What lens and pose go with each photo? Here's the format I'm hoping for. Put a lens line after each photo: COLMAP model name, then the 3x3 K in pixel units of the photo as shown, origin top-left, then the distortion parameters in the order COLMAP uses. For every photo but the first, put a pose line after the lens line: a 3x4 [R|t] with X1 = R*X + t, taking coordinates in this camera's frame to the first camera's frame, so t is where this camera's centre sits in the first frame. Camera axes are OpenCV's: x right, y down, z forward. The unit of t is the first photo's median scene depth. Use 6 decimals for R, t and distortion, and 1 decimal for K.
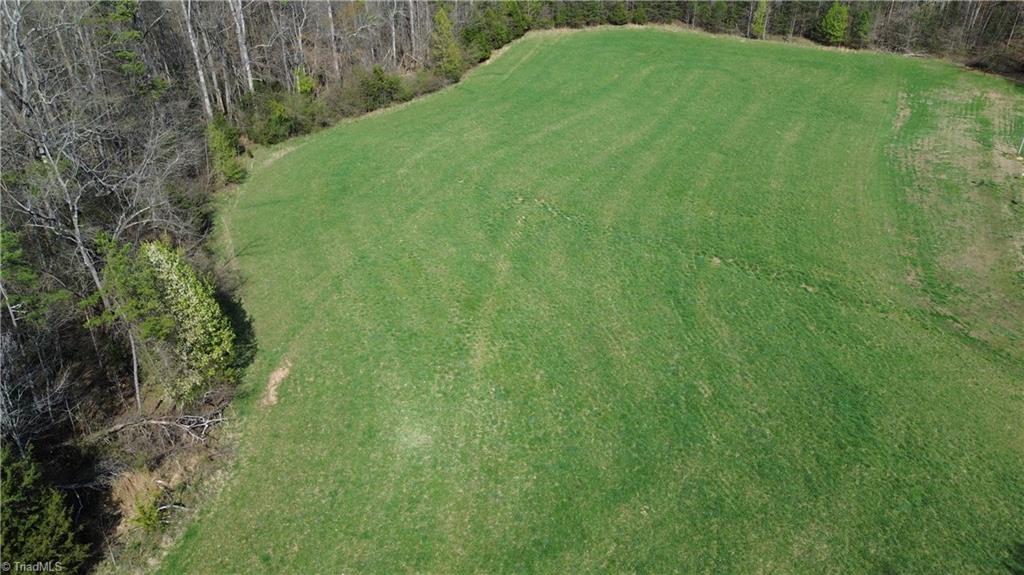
lens RADIAL K [[726.7, 0, 514.3], [0, 726.7, 290.6], [0, 0, 1]] dist [0.077317, -0.075371]
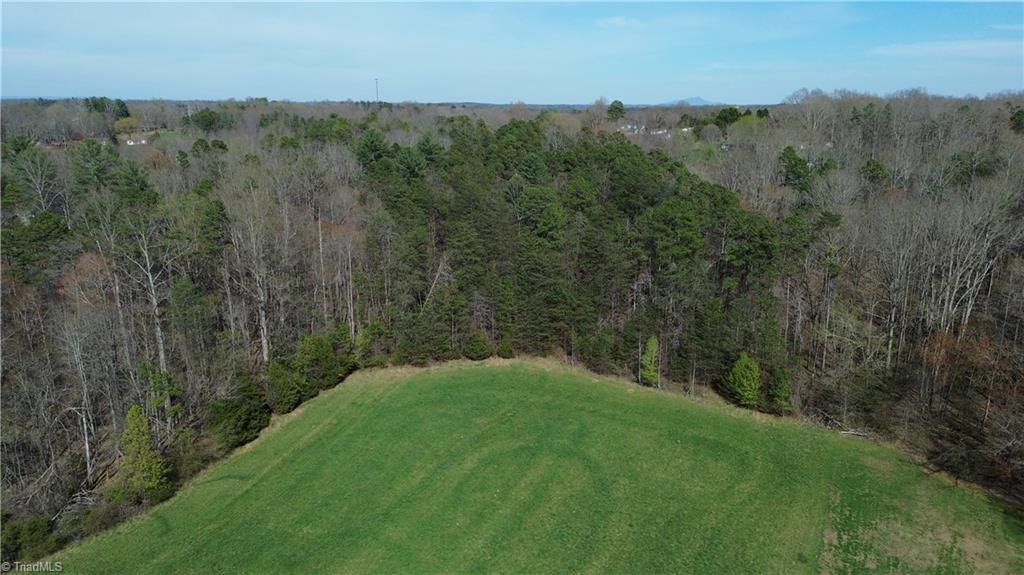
lens RADIAL K [[726.7, 0, 514.3], [0, 726.7, 290.6], [0, 0, 1]] dist [0.077317, -0.075371]
pose [[0.999774, 0.004500, -0.020768, 0.224313], [-0.009869, 0.963861, -0.266223, -0.259205], [0.018819, 0.266368, 0.963688, 0.267771]]
